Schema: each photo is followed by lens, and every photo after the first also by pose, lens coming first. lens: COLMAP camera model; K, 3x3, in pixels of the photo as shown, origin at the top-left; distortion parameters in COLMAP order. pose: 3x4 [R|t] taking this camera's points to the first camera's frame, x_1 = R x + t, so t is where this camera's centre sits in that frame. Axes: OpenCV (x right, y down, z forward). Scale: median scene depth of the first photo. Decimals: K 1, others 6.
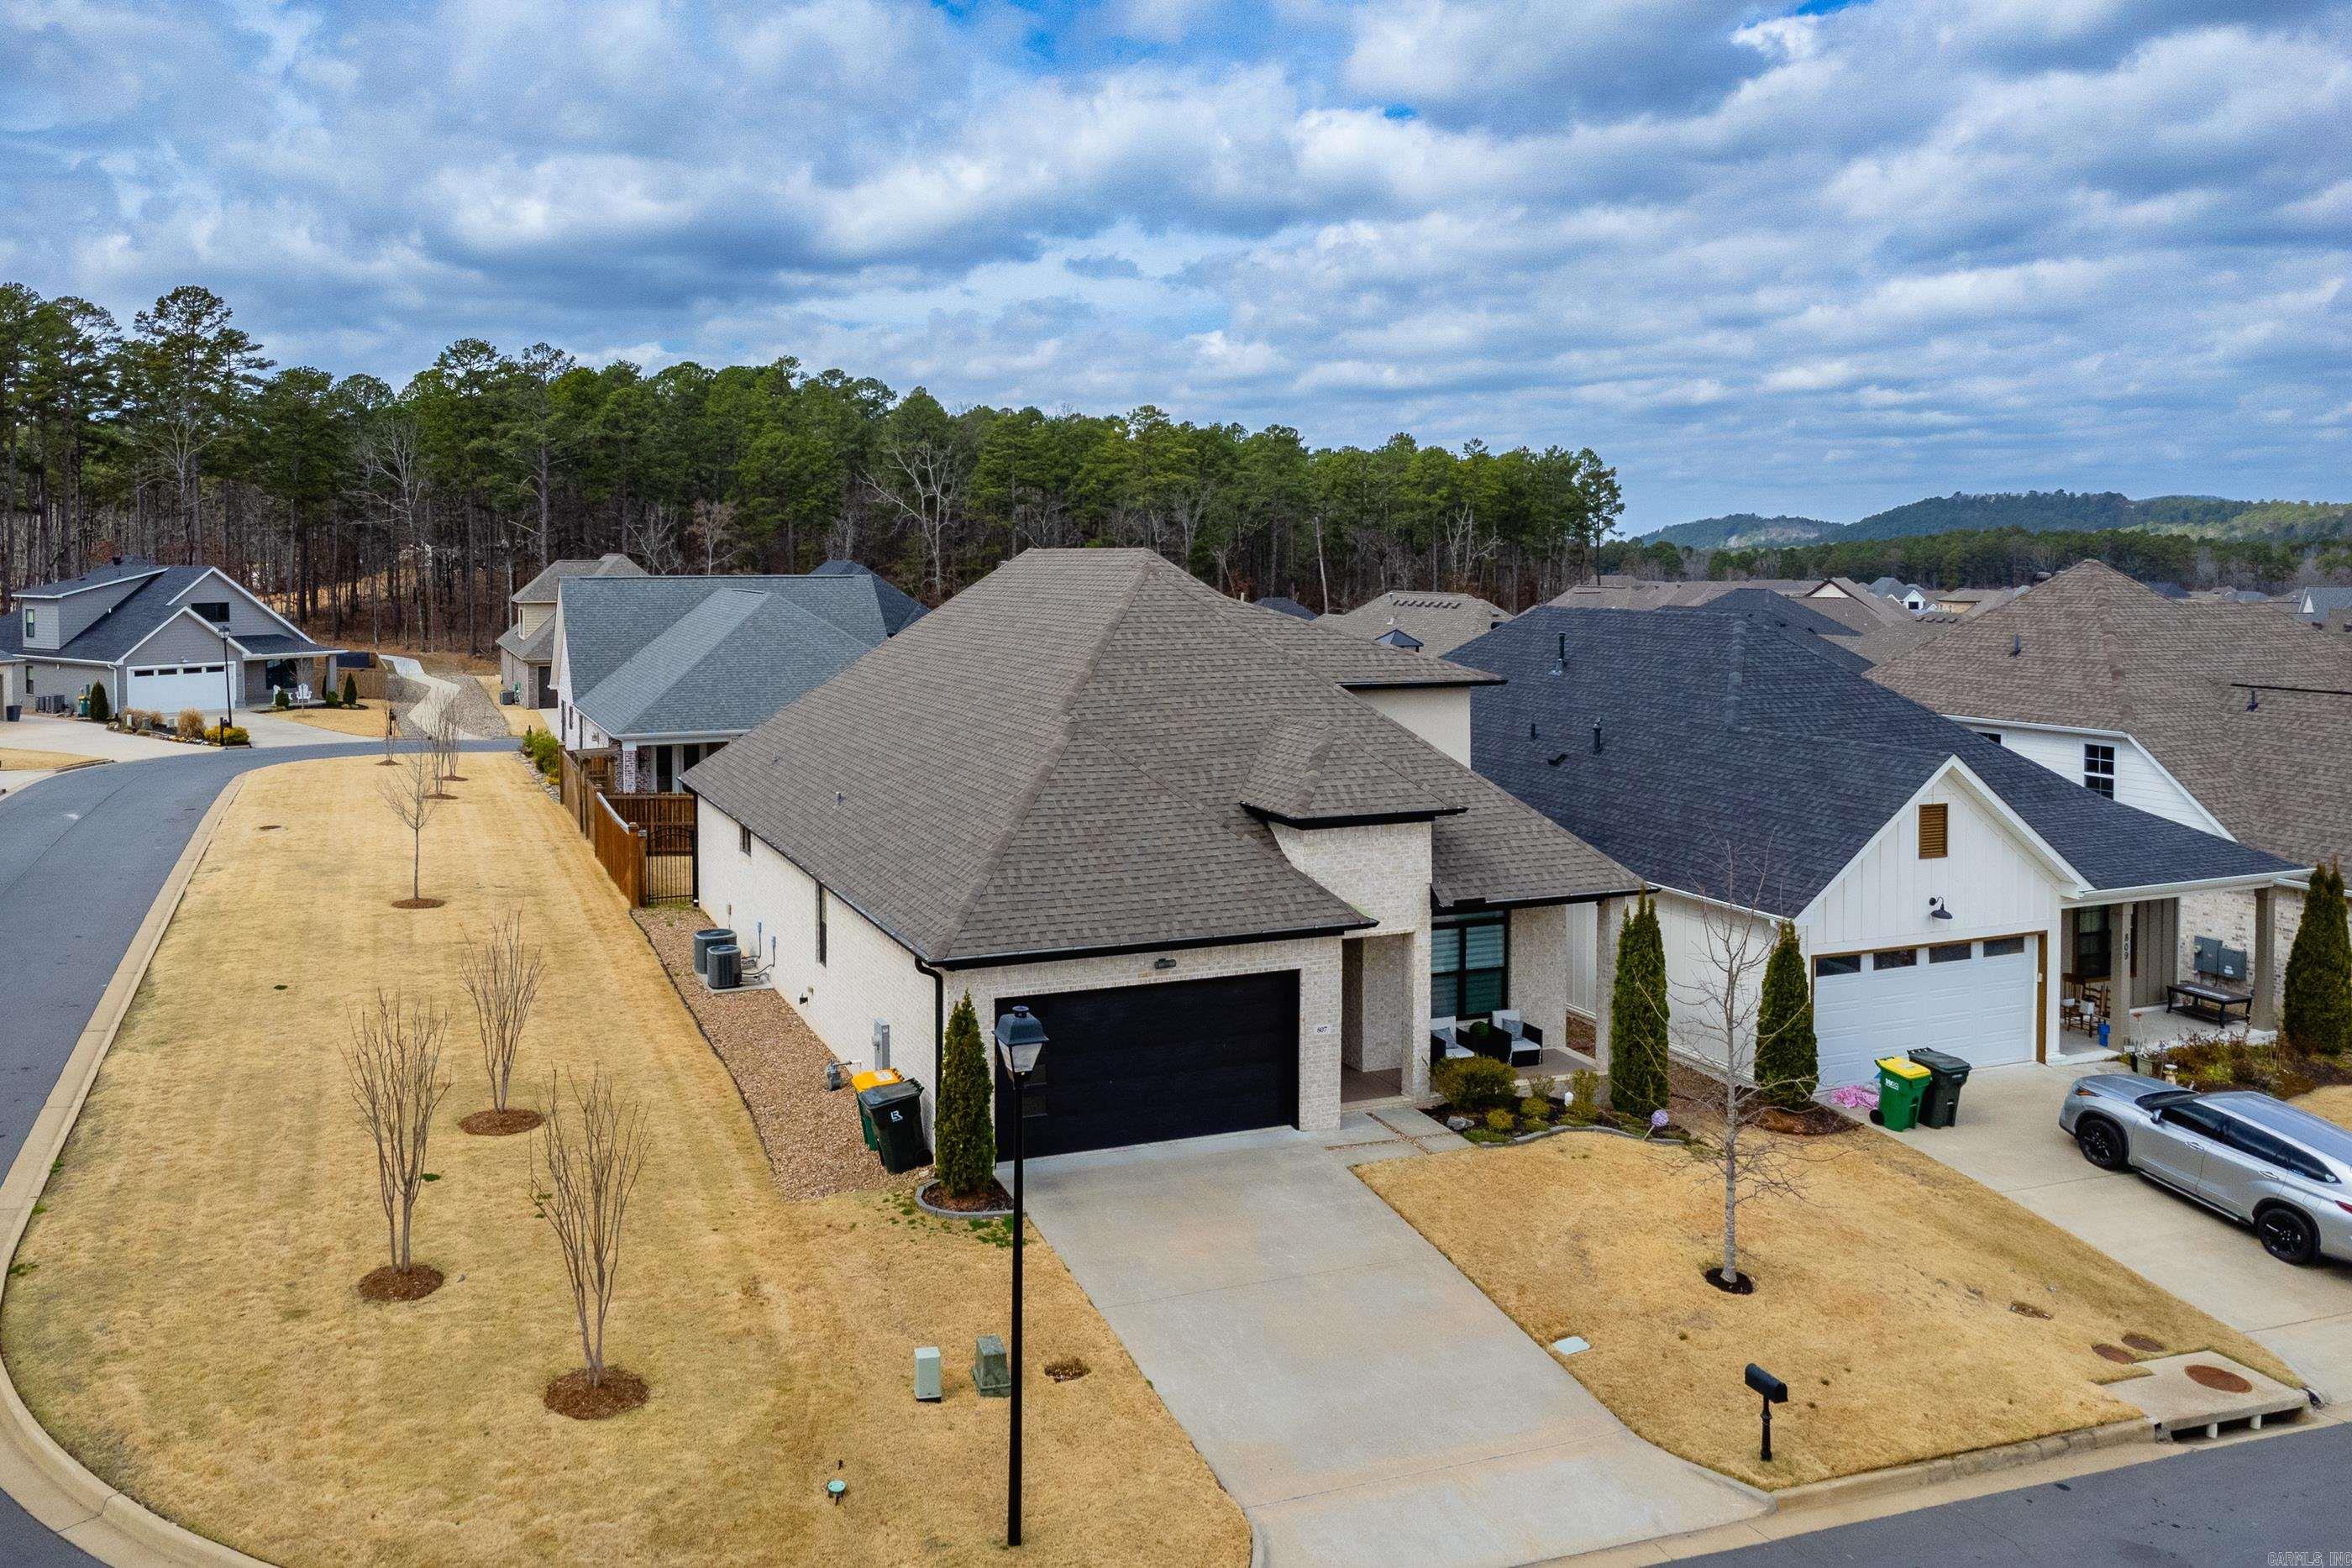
lens RADIAL K [[1884.0, 0, 1176.0], [0, 1884.0, 784.0], [0, 0, 1]] dist [-0.002036, -0.000989]
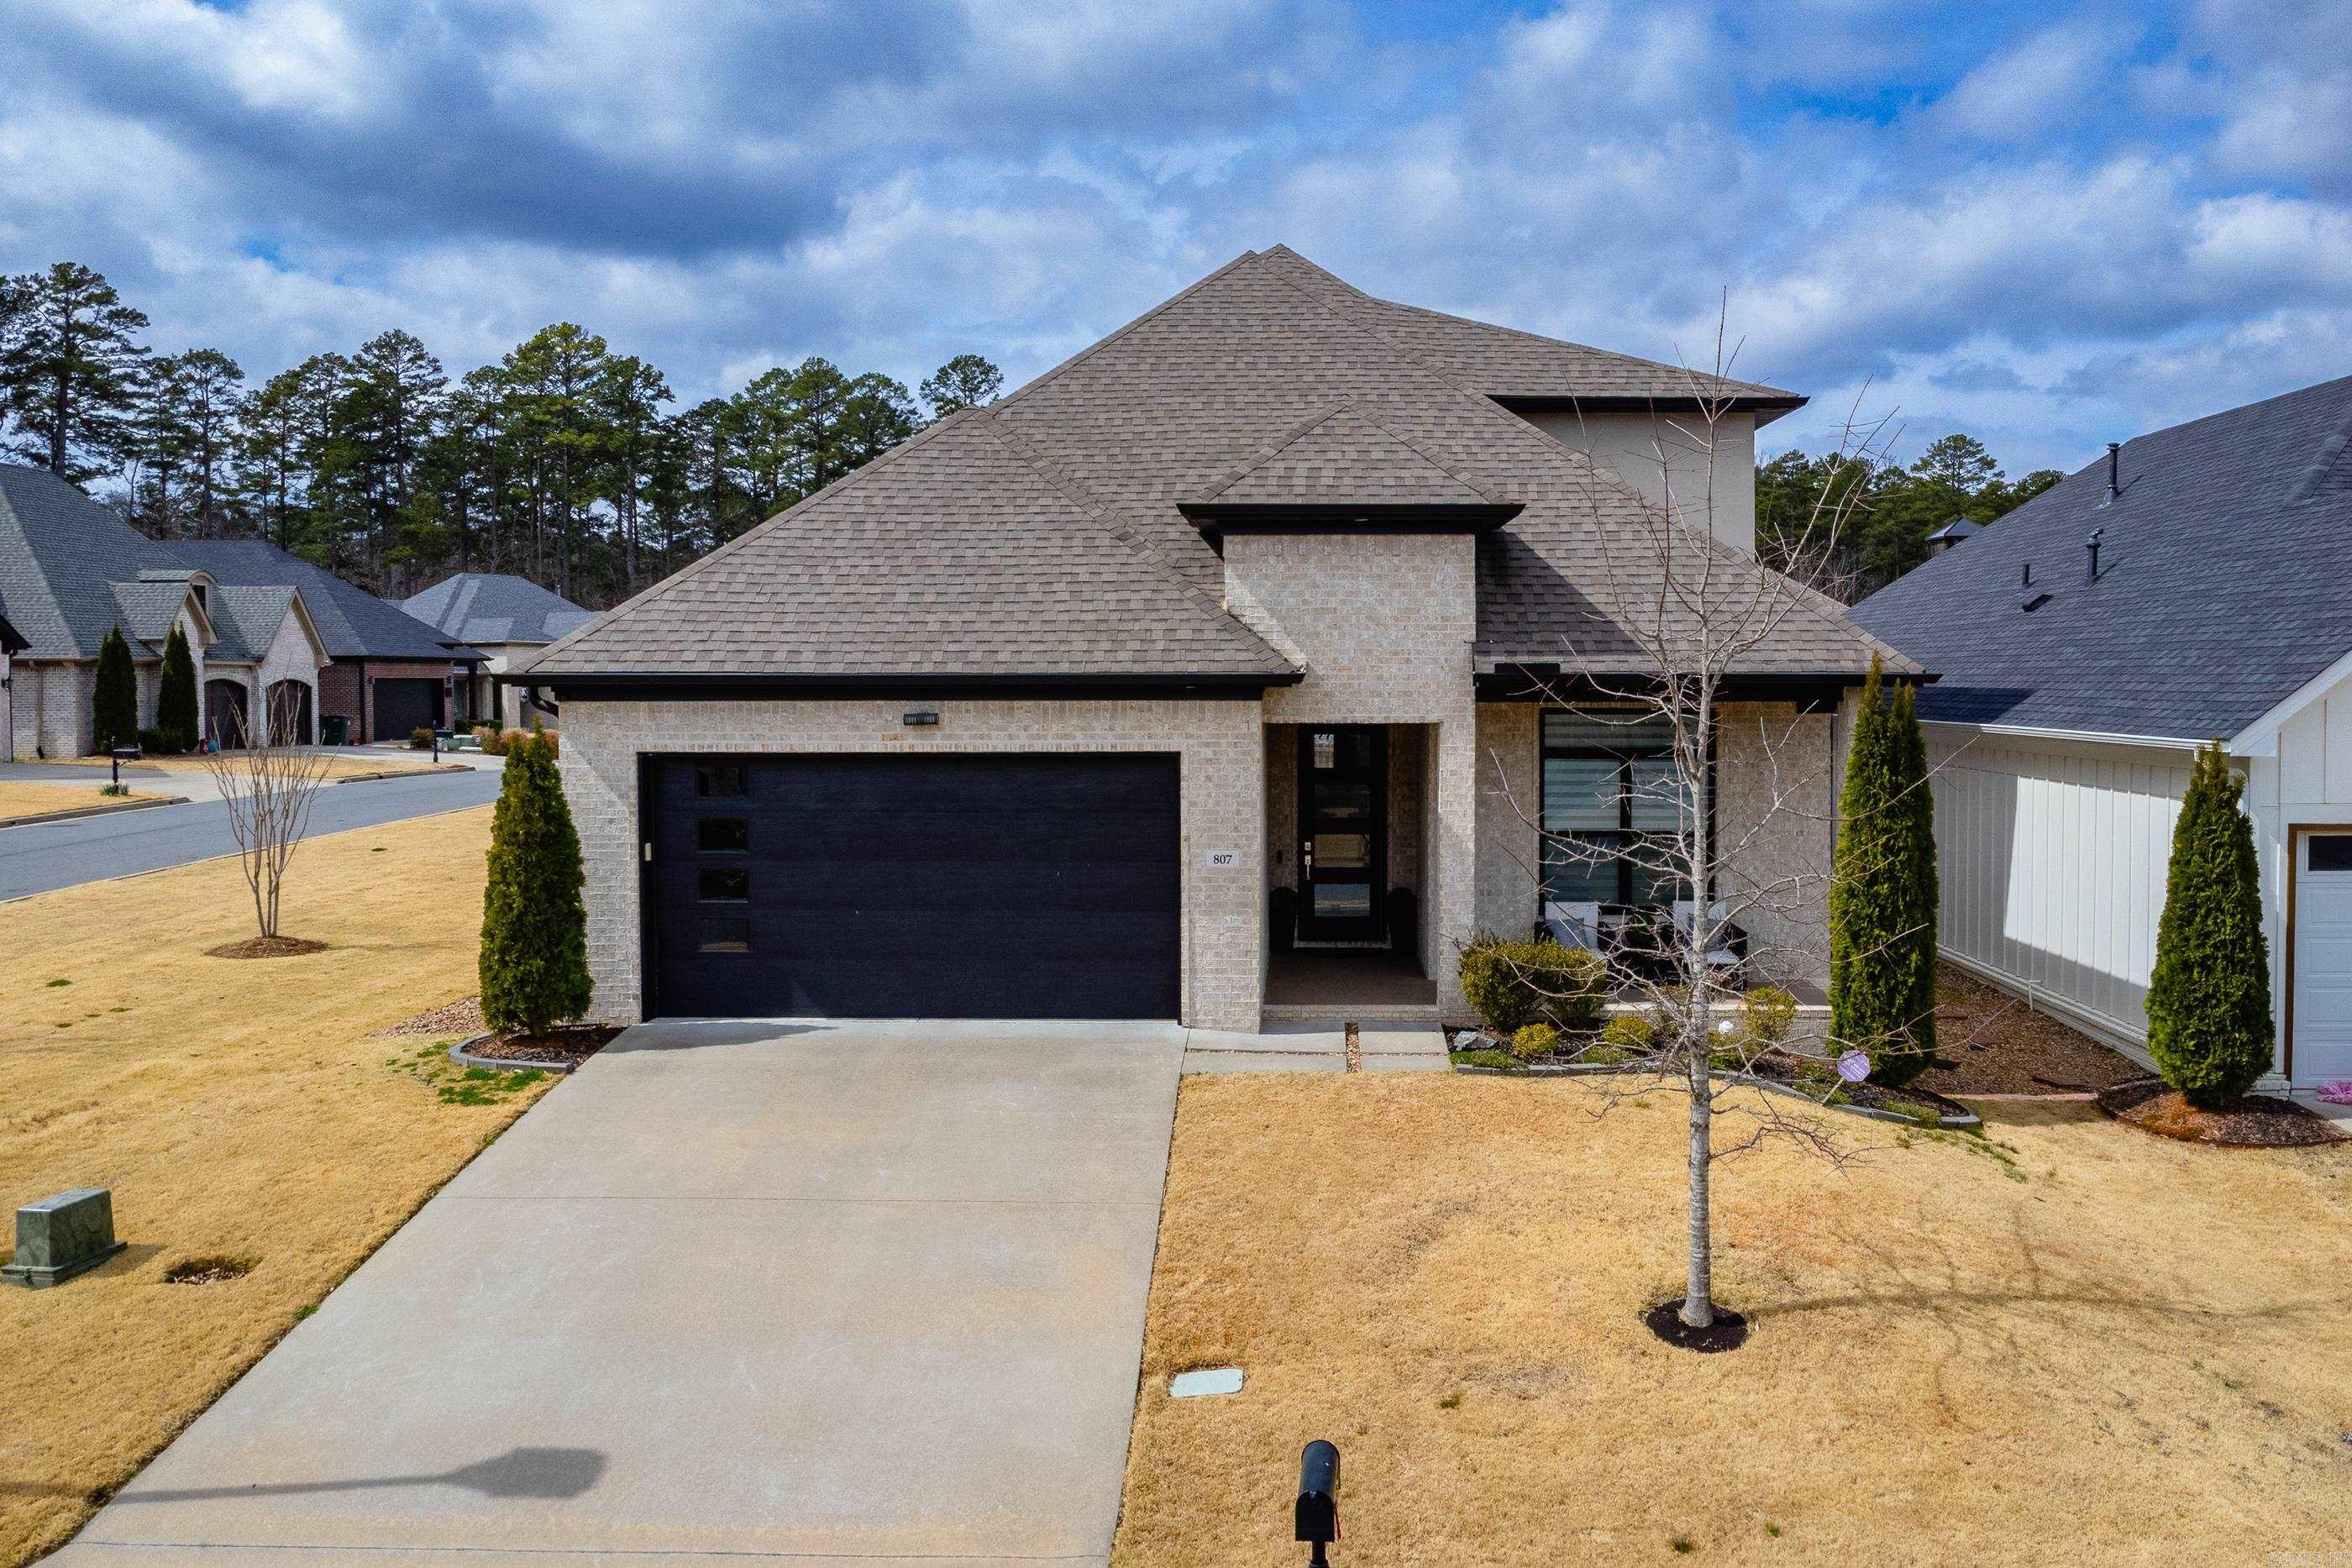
lens RADIAL K [[1884.0, 0, 1176.0], [0, 1884.0, 784.0], [0, 0, 1]] dist [-0.002036, -0.000989]
pose [[0.905281, 0.011842, -0.424647, 0.316568], [-0.045103, 0.996641, -0.068358, 0.148617], [0.422411, 0.081036, 0.902774, 0.463375]]
